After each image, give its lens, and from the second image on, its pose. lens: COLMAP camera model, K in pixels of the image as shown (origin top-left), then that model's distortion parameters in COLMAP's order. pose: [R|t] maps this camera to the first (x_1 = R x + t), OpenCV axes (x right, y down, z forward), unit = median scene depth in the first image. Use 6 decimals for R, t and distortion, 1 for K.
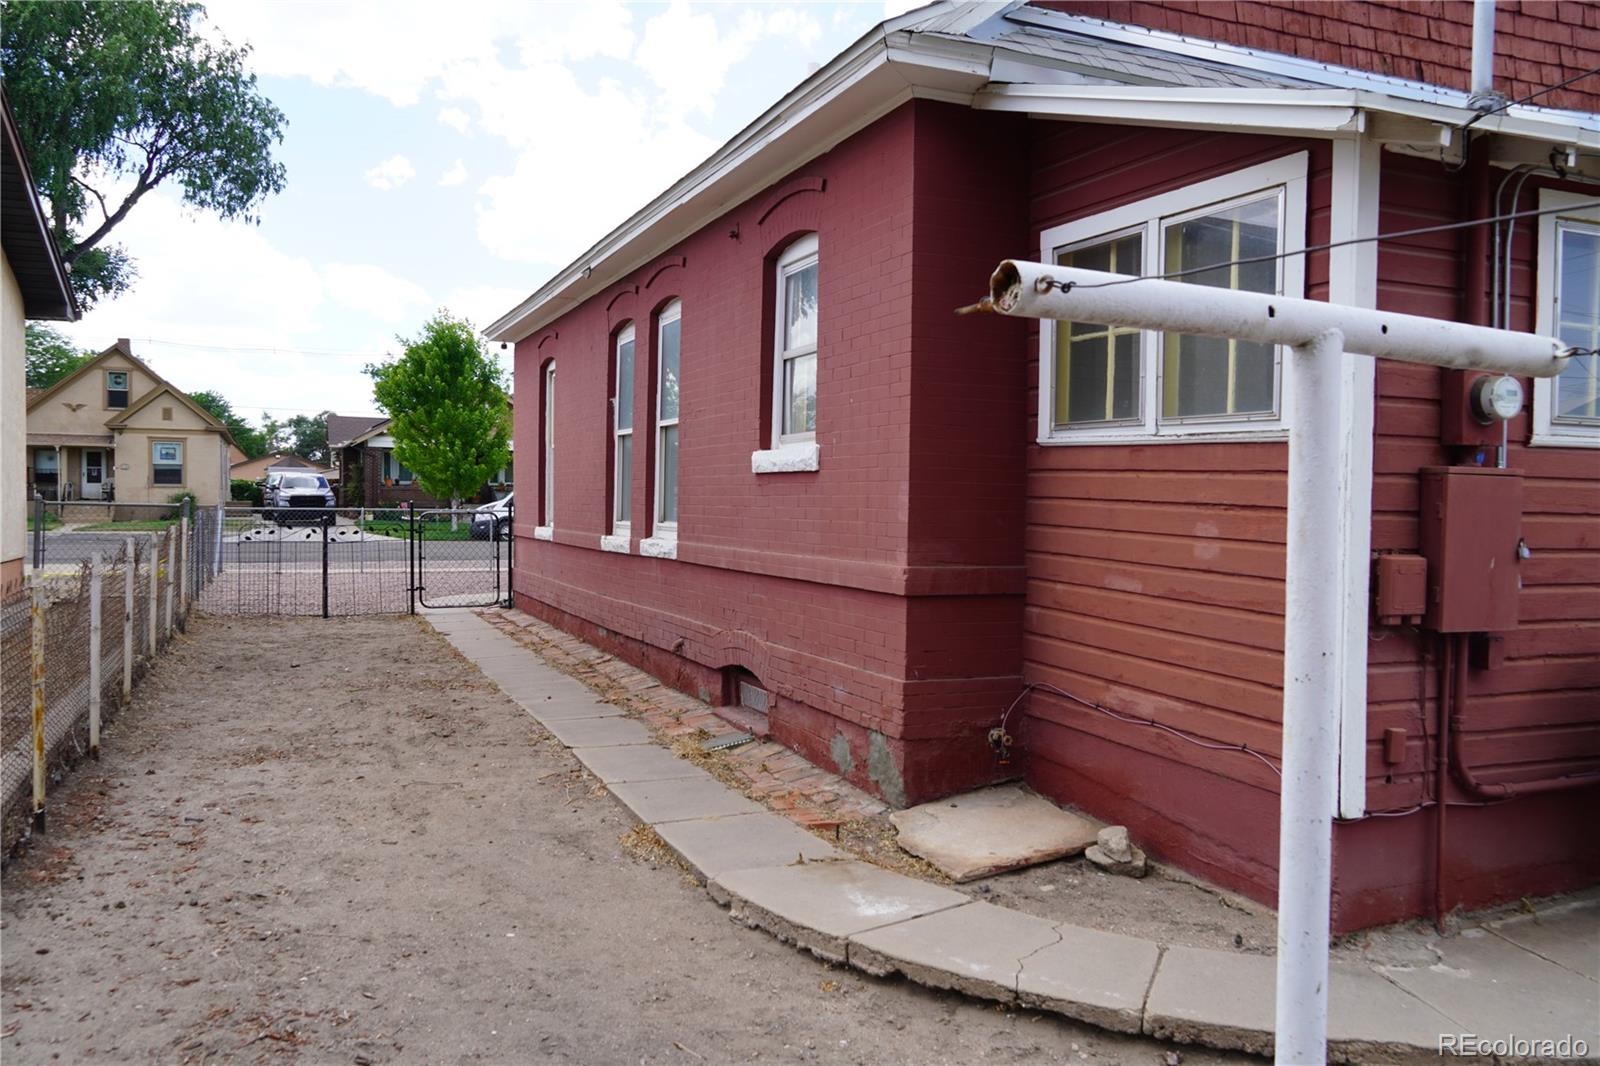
lens RADIAL K [[1193.7, 0, 795.4], [0, 1193.7, 529.8], [0, 0, 1]] dist [-0.024019, 0.030366]
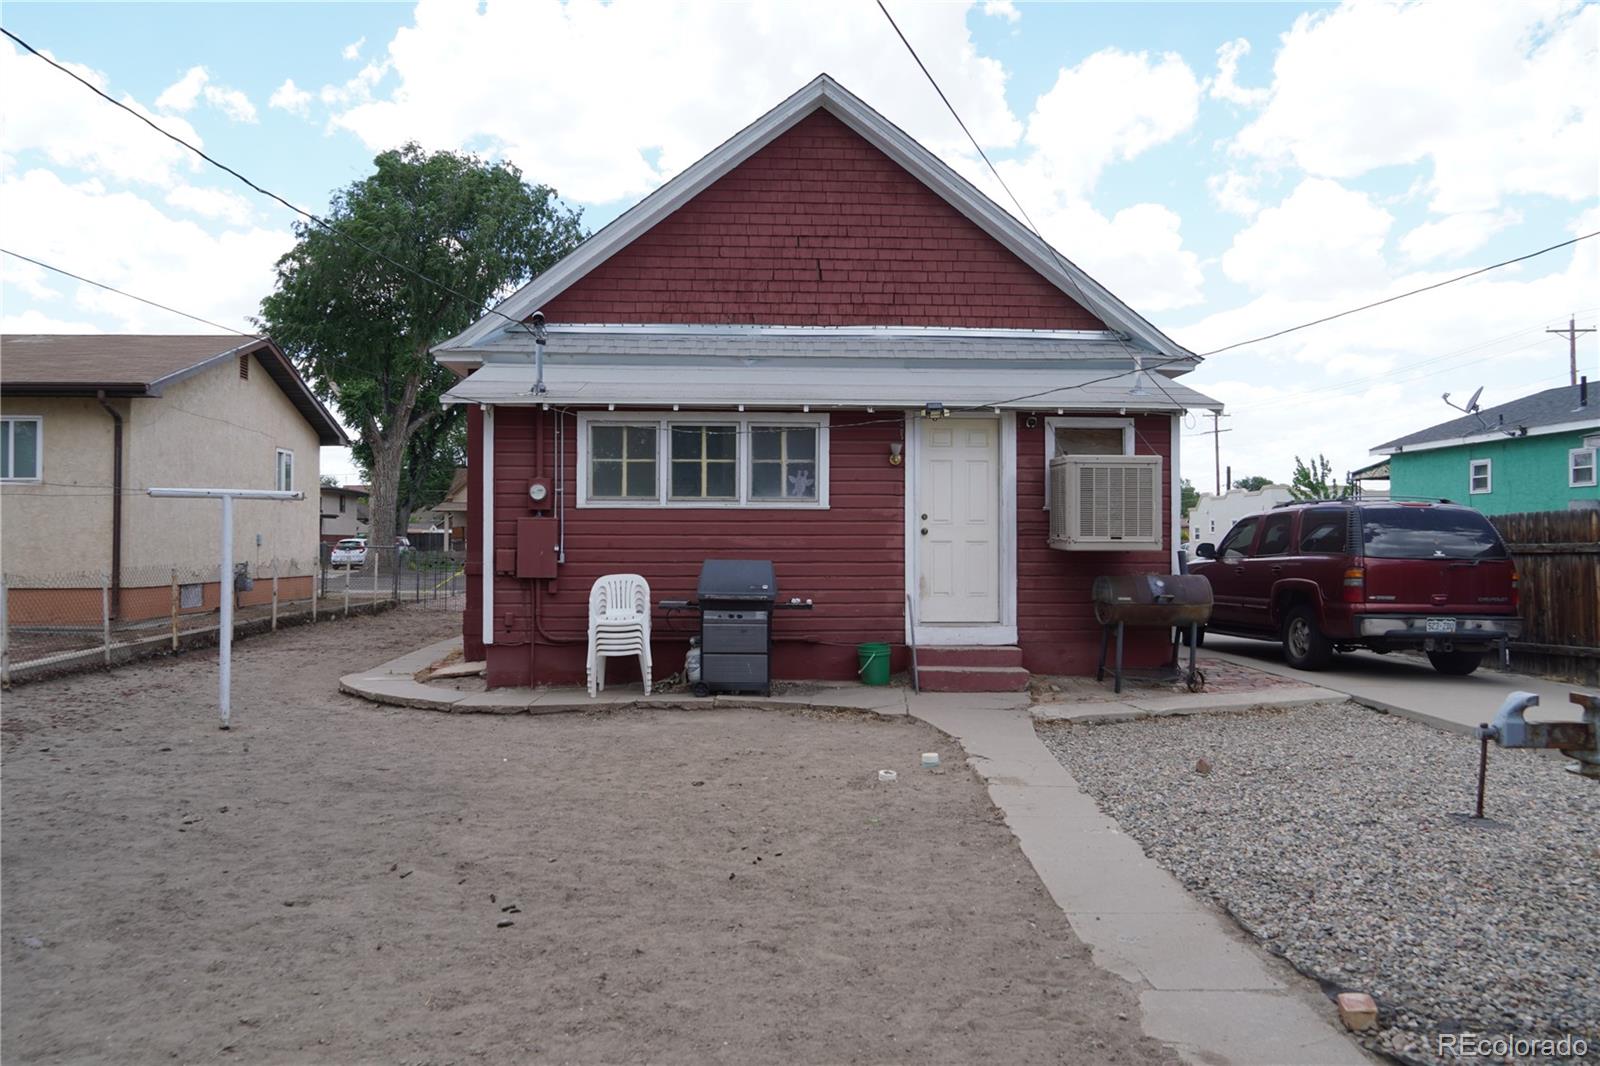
lens RADIAL K [[1193.7, 0, 803.6], [0, 1193.7, 530.7], [0, 0, 1]] dist [-0.024019, 0.030366]
pose [[0.925240, -0.000185, -0.379383, 1.423264], [-0.012861, 0.999410, -0.031853, 0.036490], [0.379165, 0.034350, 0.924691, -0.852644]]
